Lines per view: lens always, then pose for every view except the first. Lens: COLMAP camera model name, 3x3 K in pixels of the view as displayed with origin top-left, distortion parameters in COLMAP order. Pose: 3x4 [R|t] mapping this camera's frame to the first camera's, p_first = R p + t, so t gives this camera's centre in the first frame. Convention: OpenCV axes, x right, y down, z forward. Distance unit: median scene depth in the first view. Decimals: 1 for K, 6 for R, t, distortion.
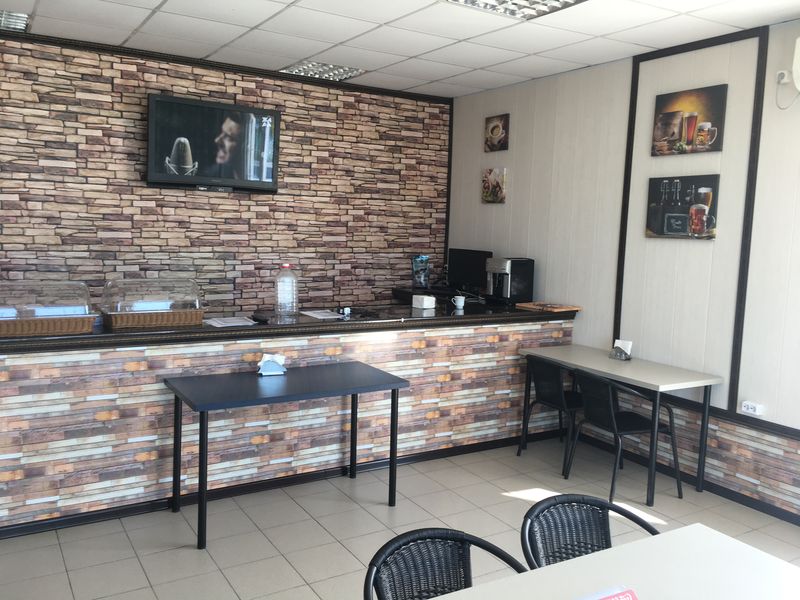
lens RADIAL K [[686.9, 0, 394.3], [0, 686.9, 296.6], [0, 0, 1]] dist [0.018310, -0.001788]
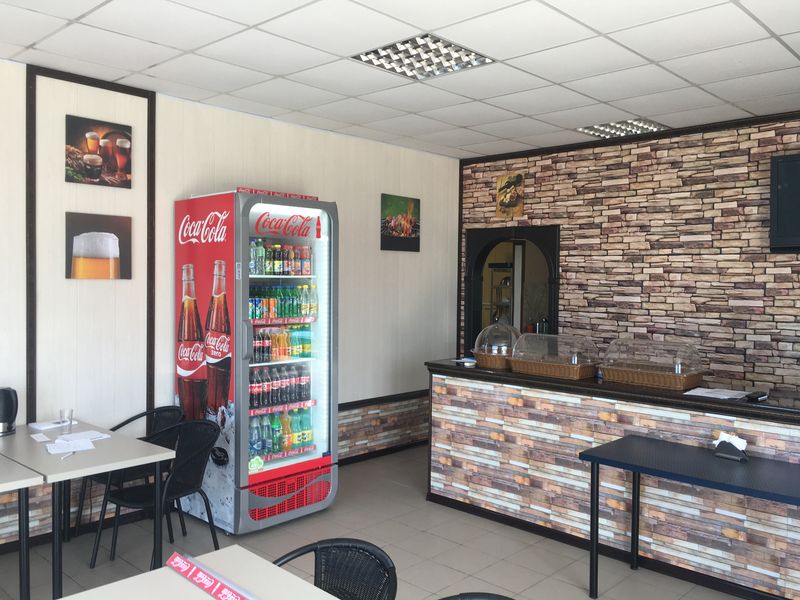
lens RADIAL K [[686.9, 0, 394.3], [0, 686.9, 296.6], [0, 0, 1]] dist [0.018310, -0.001788]
pose [[0.251211, -0.003091, -0.967927, 0.548336], [-0.107496, 0.993720, -0.031072, -0.017572], [0.961945, 0.111854, 0.249301, 0.337012]]
